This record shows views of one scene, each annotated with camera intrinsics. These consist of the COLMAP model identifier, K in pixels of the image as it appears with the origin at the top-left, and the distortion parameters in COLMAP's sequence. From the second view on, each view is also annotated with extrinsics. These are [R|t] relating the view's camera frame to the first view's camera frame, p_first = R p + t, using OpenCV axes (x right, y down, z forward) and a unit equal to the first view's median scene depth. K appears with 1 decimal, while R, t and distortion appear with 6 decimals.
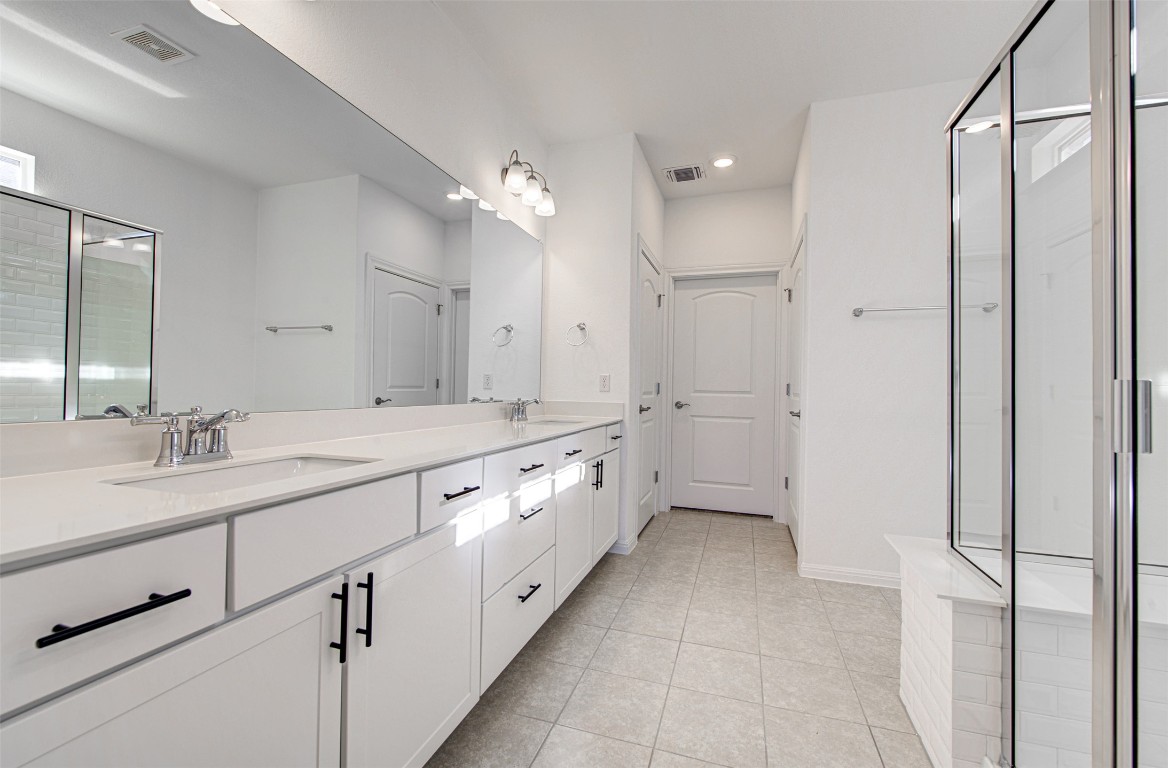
lens RADIAL K [[467.8, 0, 596.2], [0, 467.8, 379.6], [0, 0, 1]] dist [0.013733, 0.000088]
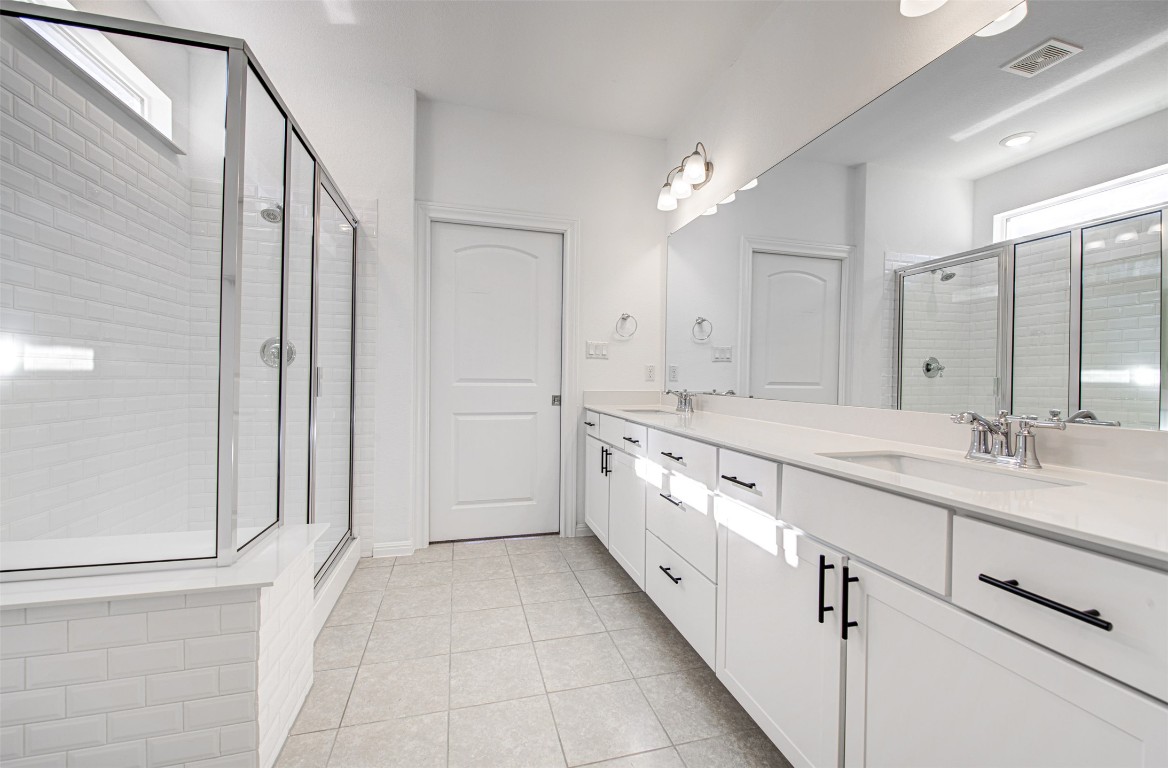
lens RADIAL K [[467.8, 0, 587.9], [0, 467.8, 384.6], [0, 0, 1]] dist [0.013733, 0.000088]
pose [[-0.837733, -0.018901, -0.545752, 0.577735], [-0.013431, 0.999812, -0.014011, 0.044907], [0.545914, -0.004408, -0.837830, 1.734909]]
